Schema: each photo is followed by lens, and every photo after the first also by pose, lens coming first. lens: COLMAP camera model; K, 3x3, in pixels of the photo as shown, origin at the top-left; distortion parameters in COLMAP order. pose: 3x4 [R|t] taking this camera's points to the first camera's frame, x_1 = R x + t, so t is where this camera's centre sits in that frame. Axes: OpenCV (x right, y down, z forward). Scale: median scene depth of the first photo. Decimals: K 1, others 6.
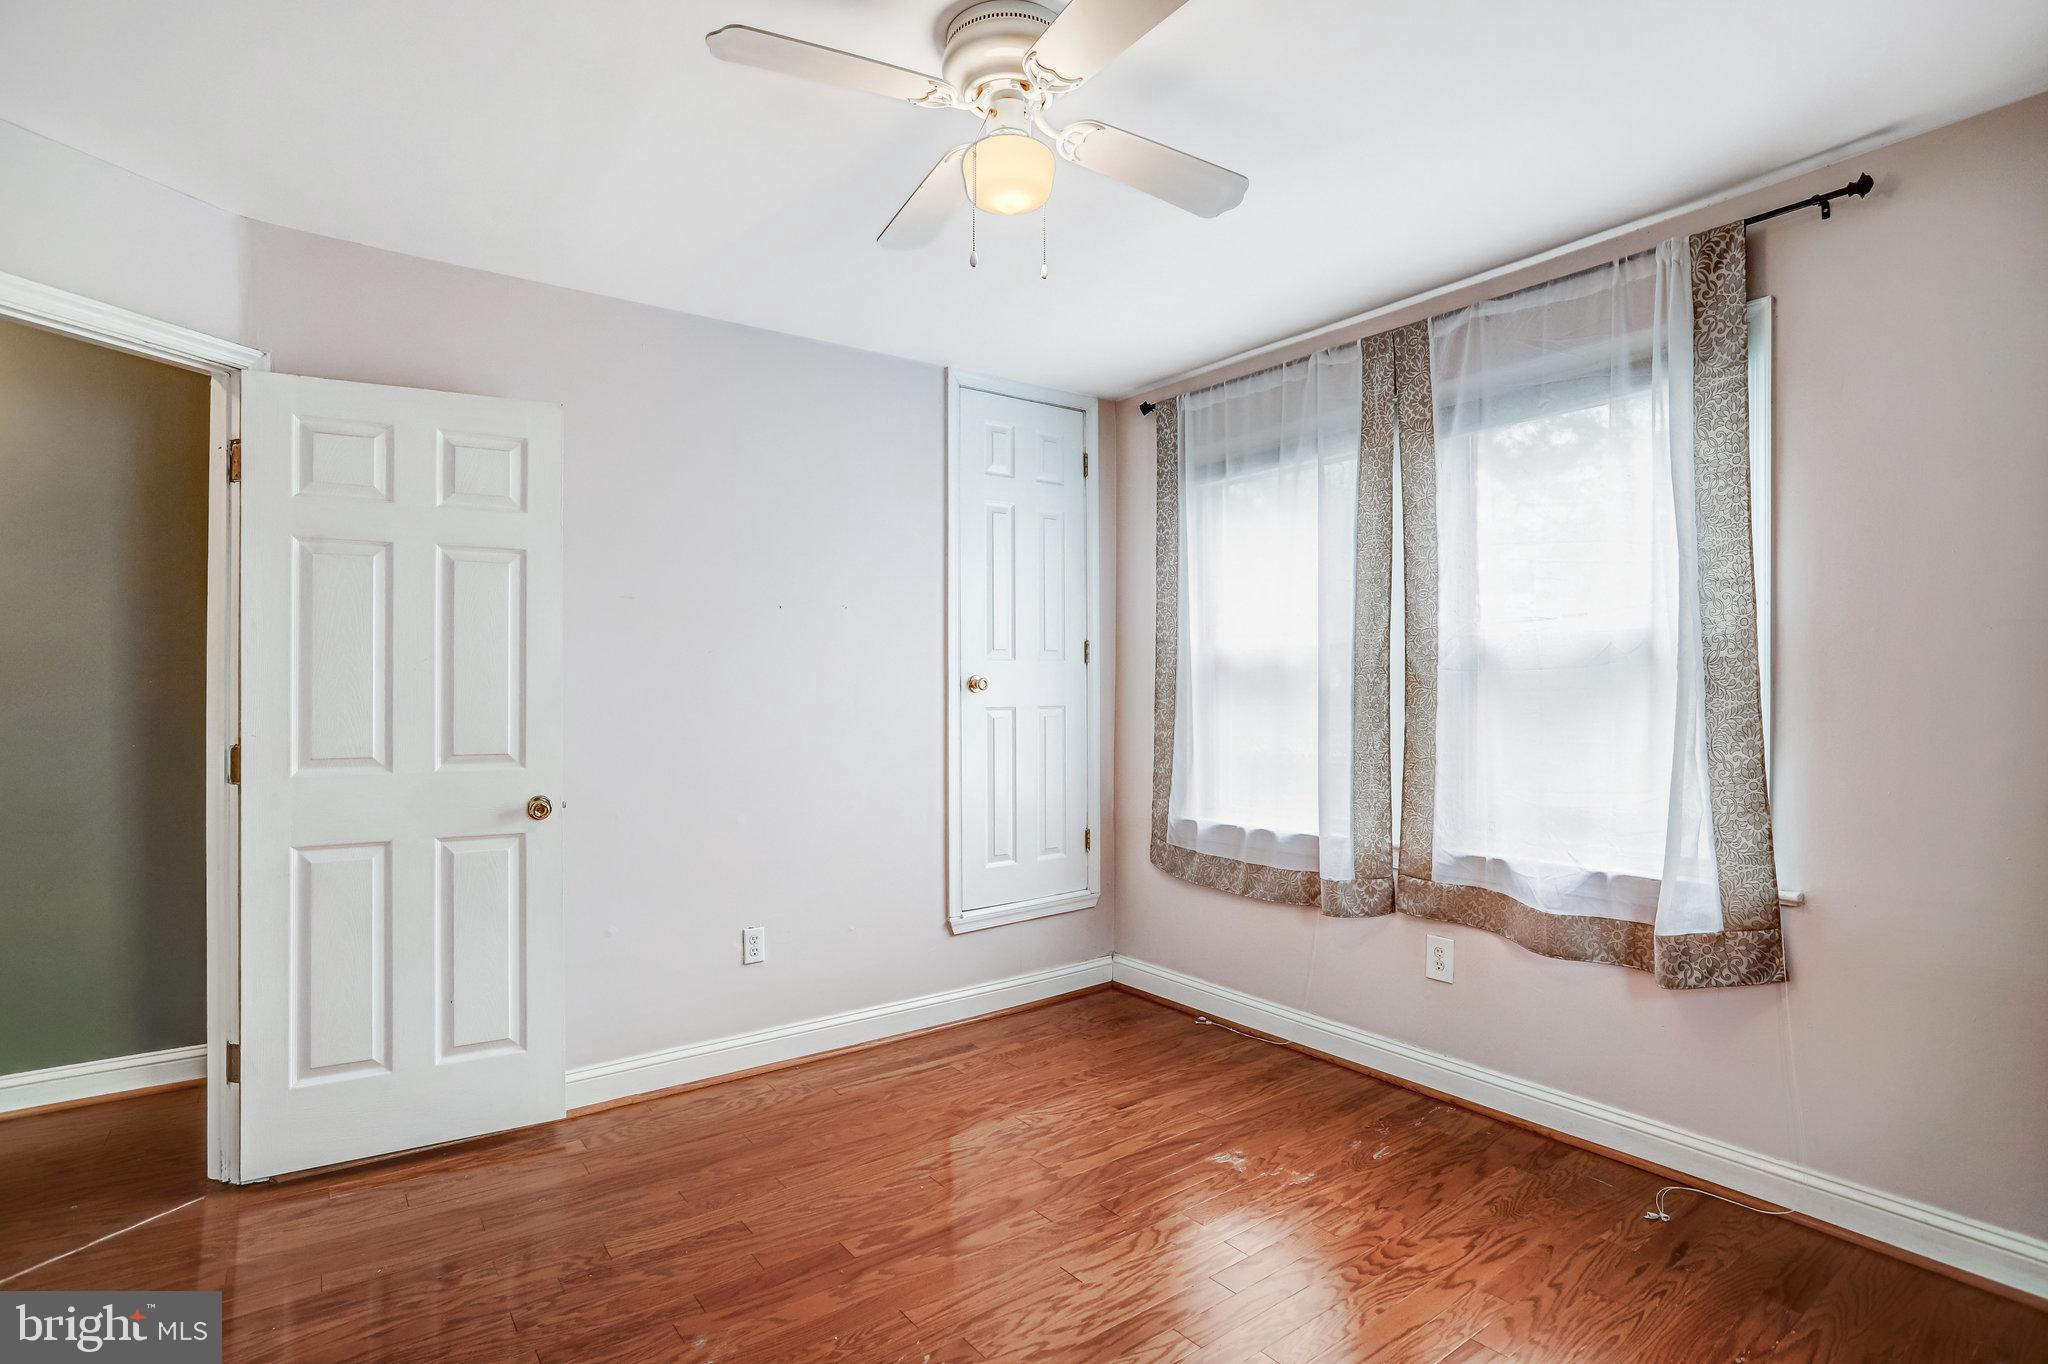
lens RADIAL K [[1047.7, 0, 1055.1], [0, 1047.7, 683.3], [0, 0, 1]] dist [-0.071452, 0.032879]
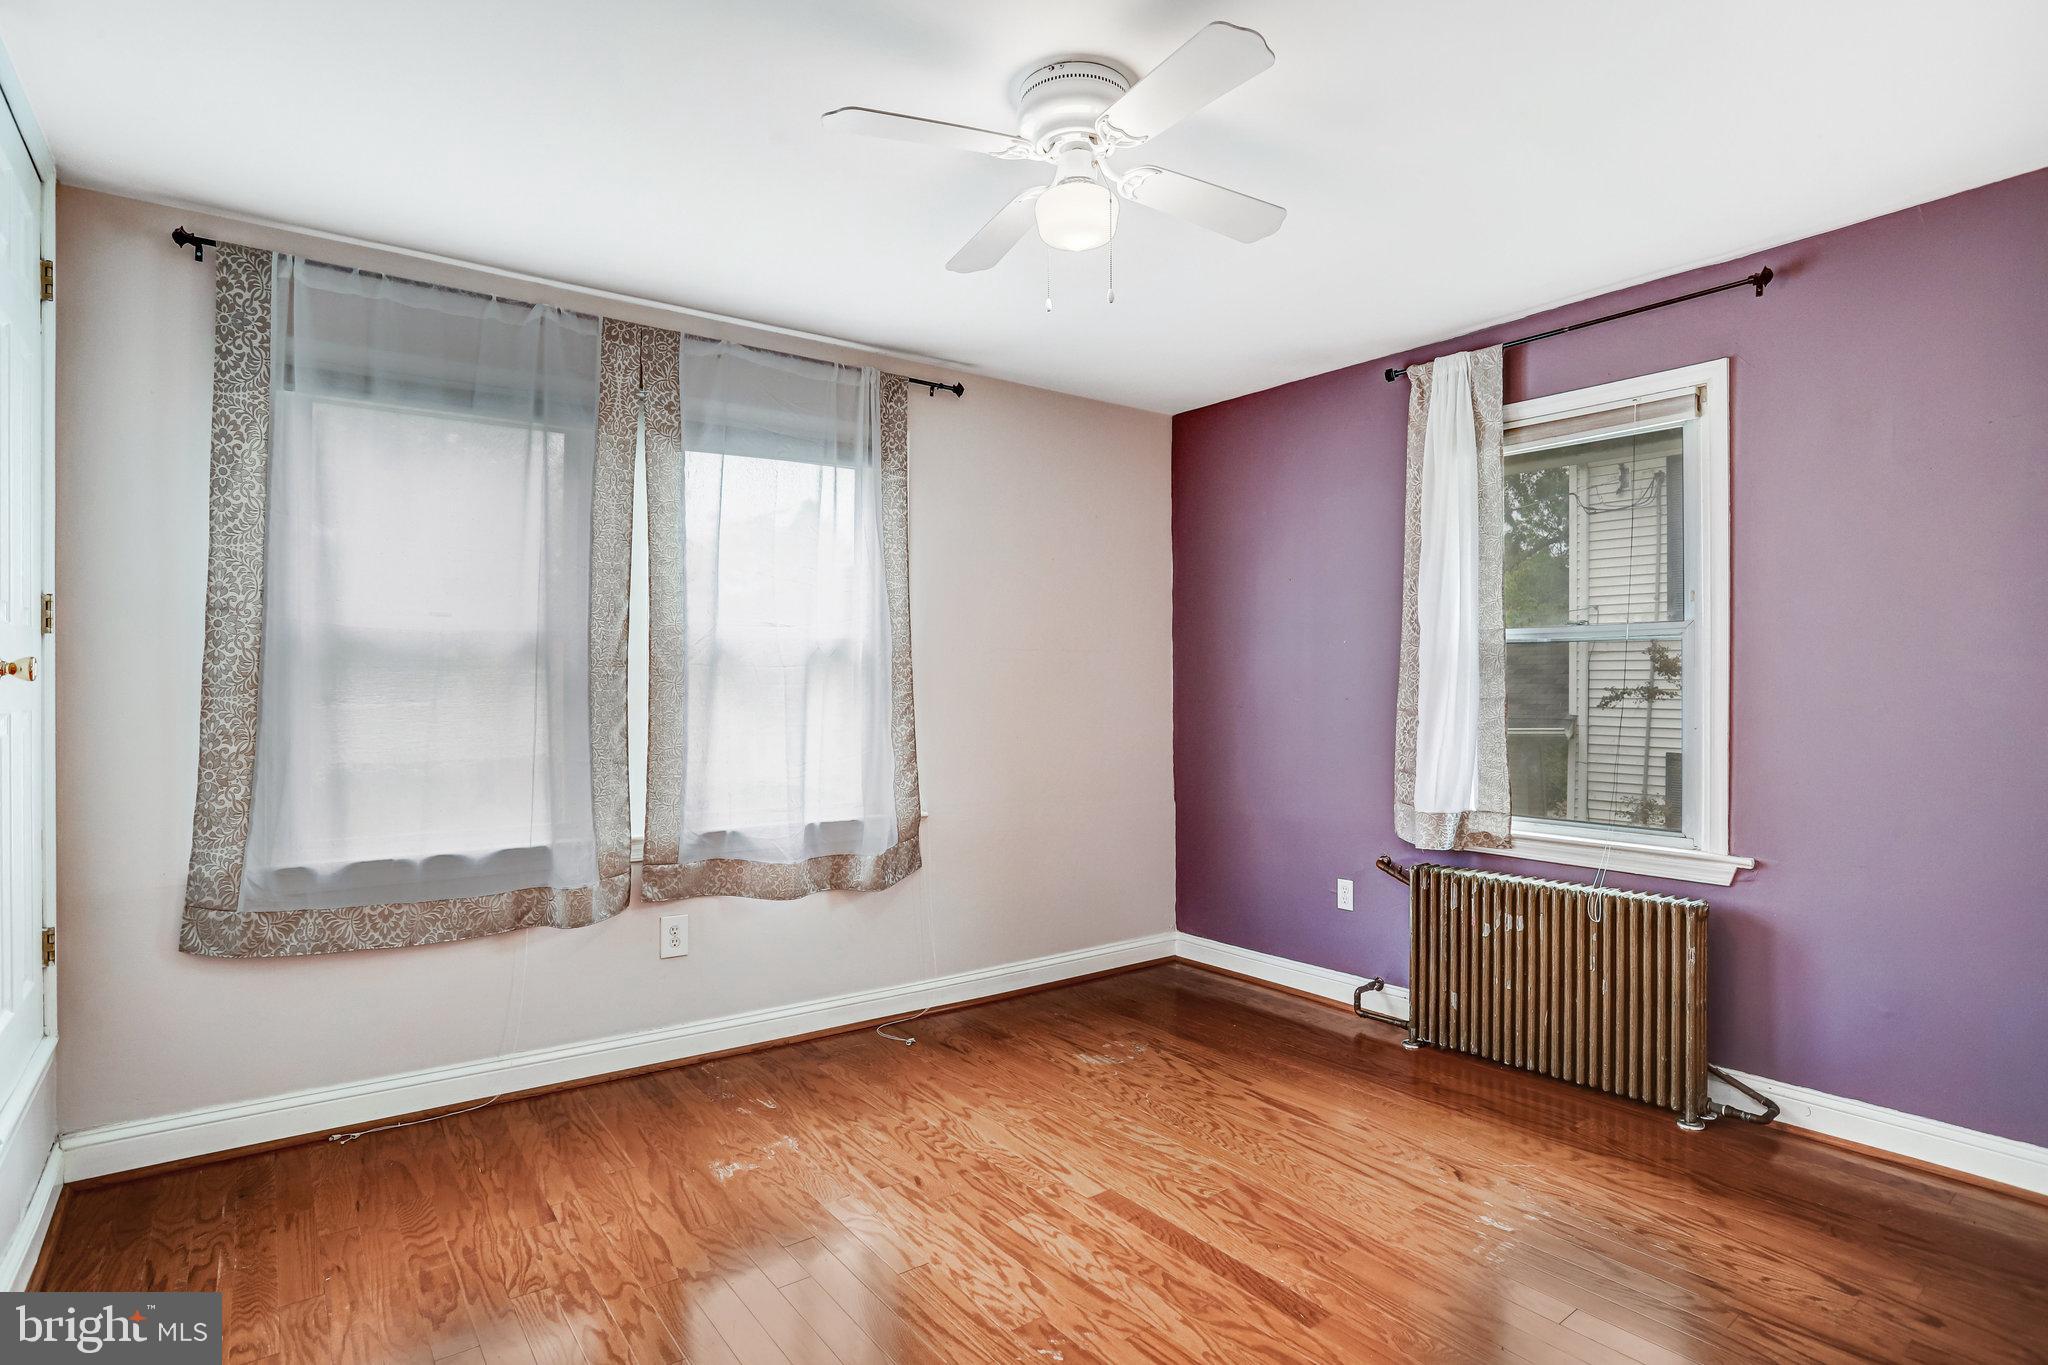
lens RADIAL K [[1047.7, 0, 1055.1], [0, 1047.7, 683.8], [0, 0, 1]] dist [-0.071452, 0.032879]
pose [[-0.023604, 0.003515, 0.999715, -0.711399], [-0.006036, 0.999975, -0.003659, 0.008472], [-0.999703, -0.006121, -0.023582, 0.642846]]
